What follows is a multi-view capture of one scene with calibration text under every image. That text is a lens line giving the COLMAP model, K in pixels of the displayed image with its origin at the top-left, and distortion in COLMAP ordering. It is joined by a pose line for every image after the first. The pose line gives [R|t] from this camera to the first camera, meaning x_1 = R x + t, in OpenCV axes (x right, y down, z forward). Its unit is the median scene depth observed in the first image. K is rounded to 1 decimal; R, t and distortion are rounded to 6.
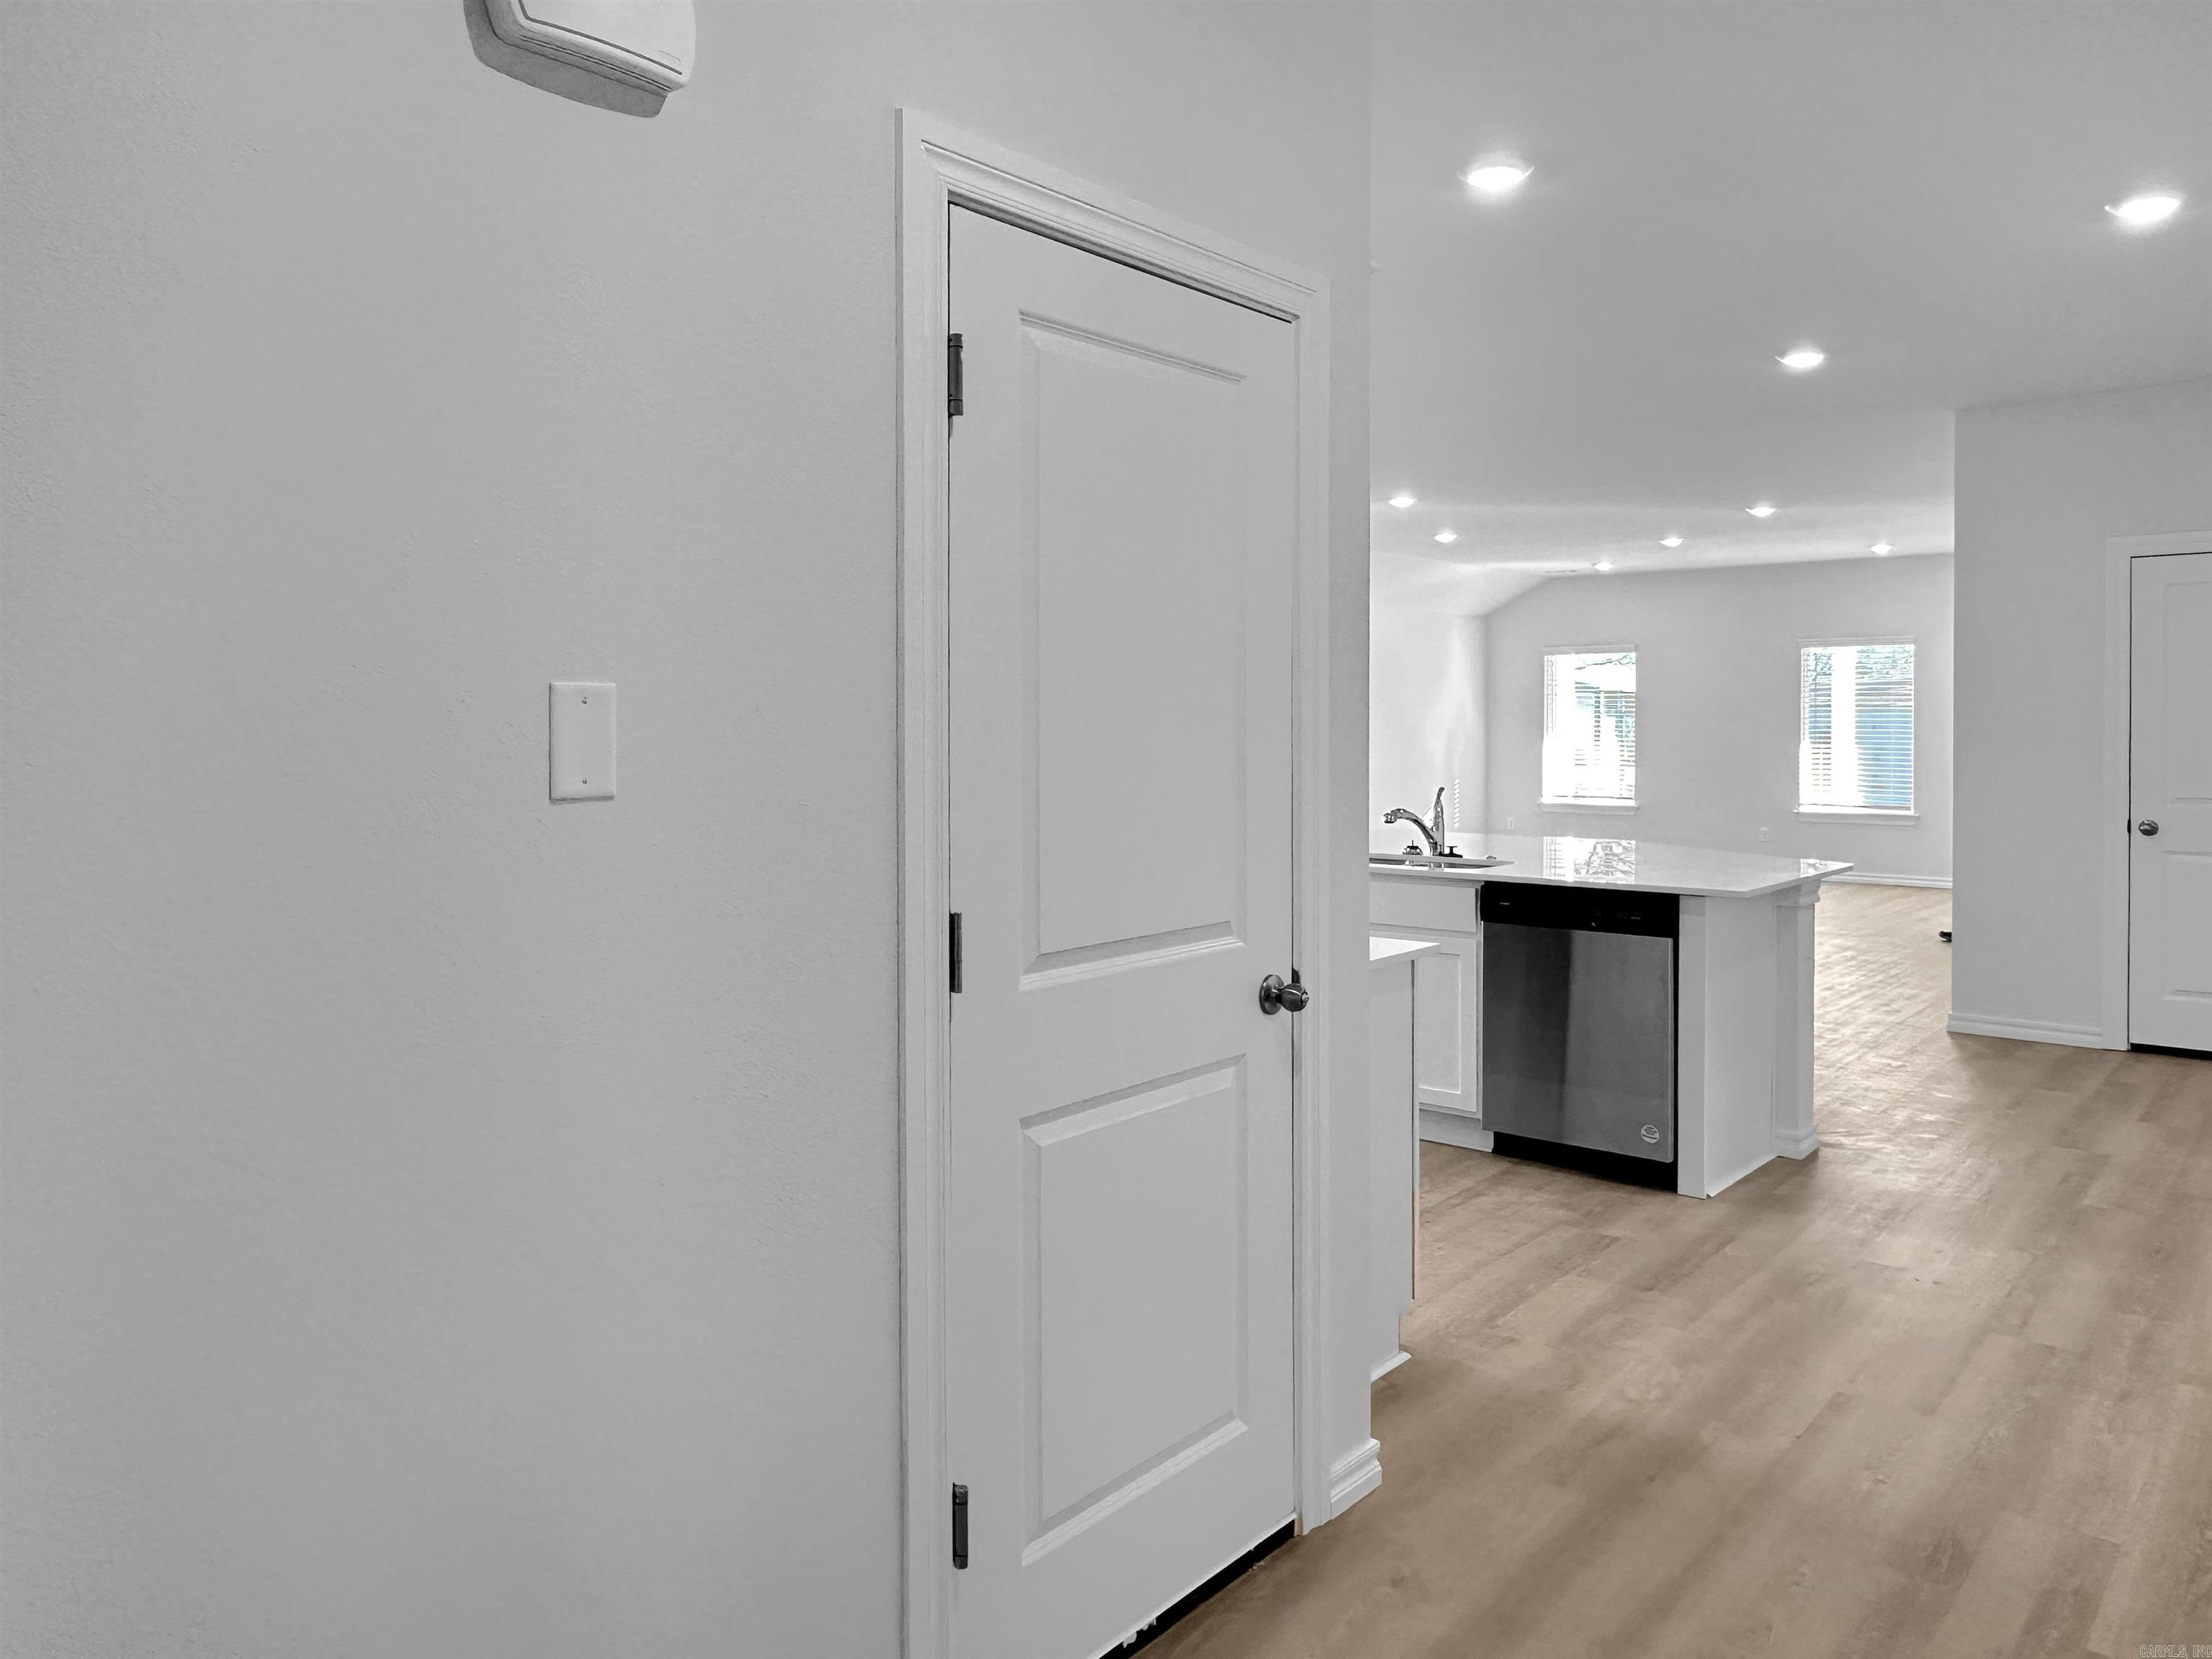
lens RADIAL K [[1512.7, 0, 1101.5], [0, 1512.7, 731.2], [0, 0, 1]] dist [-0.007556, -0.003177]
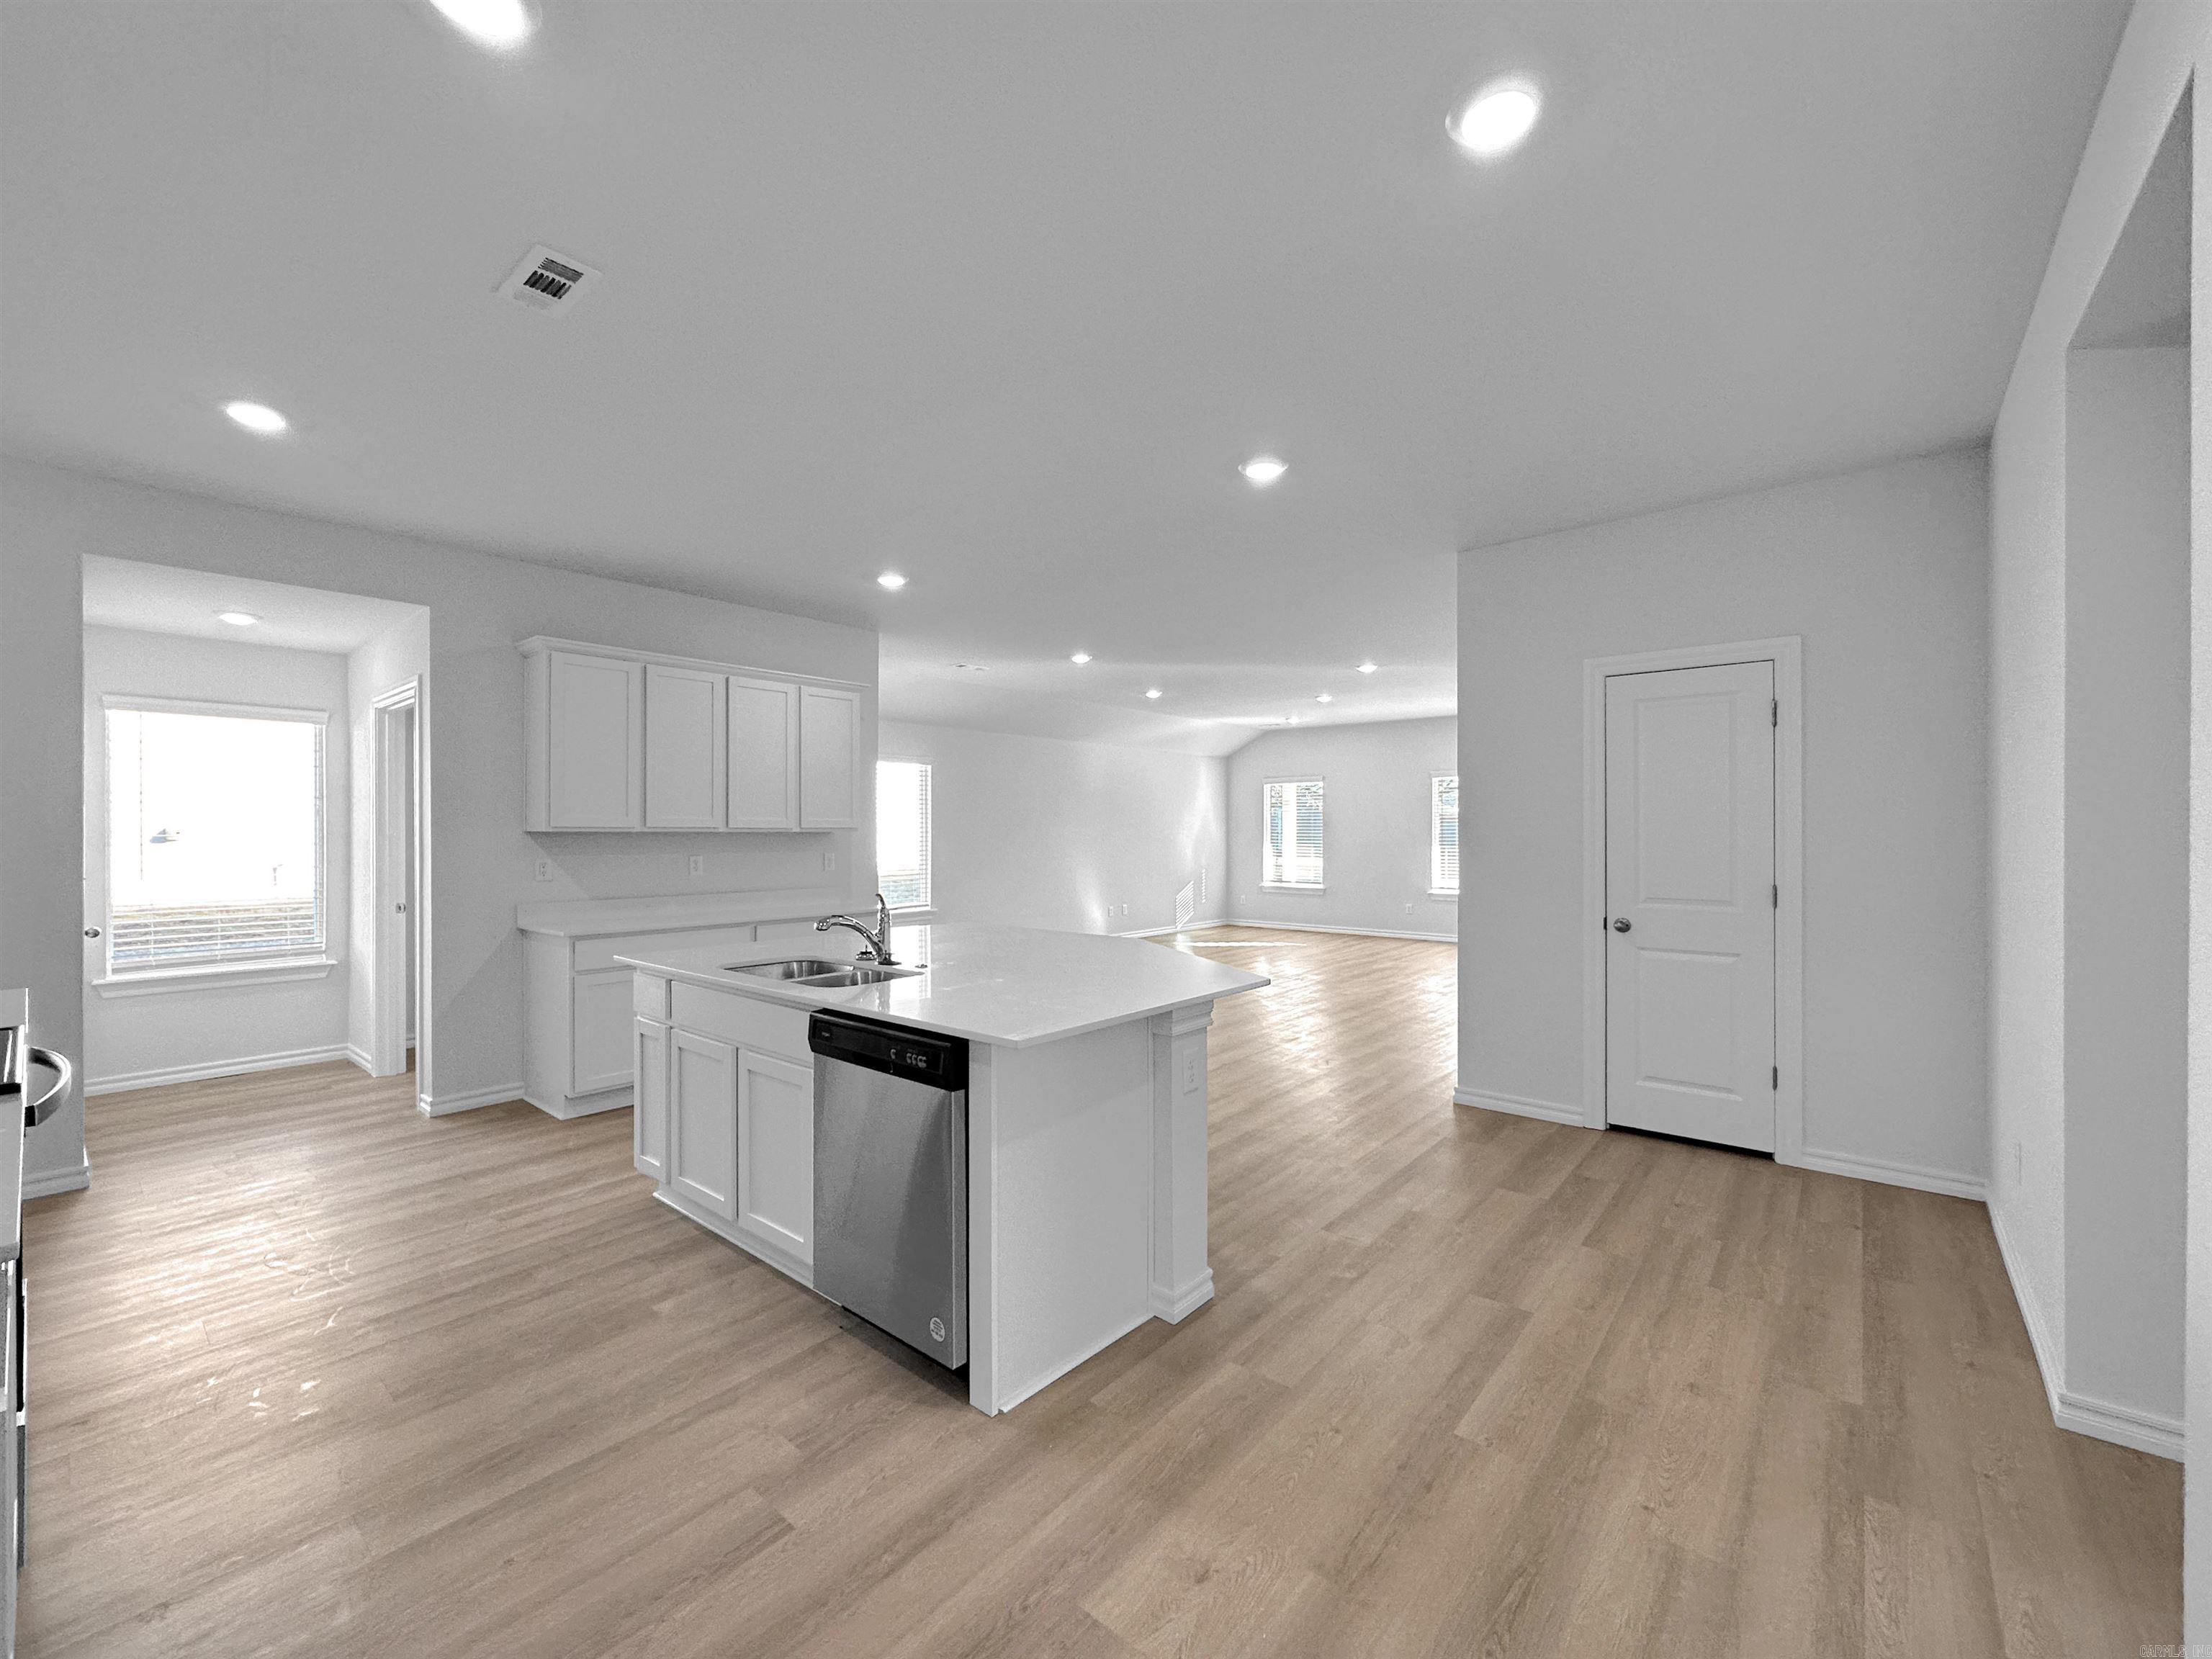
lens RADIAL K [[885.5, 0, 1106.0], [0, 885.5, 829.5], [0, 0, 1]] dist [0.002698, 0.000114]
pose [[0.999954, -0.001214, 0.009546, 0.317218], [0.001288, 0.999968, -0.007843, -0.000237], [-0.009536, 0.007855, 0.999924, 0.364817]]
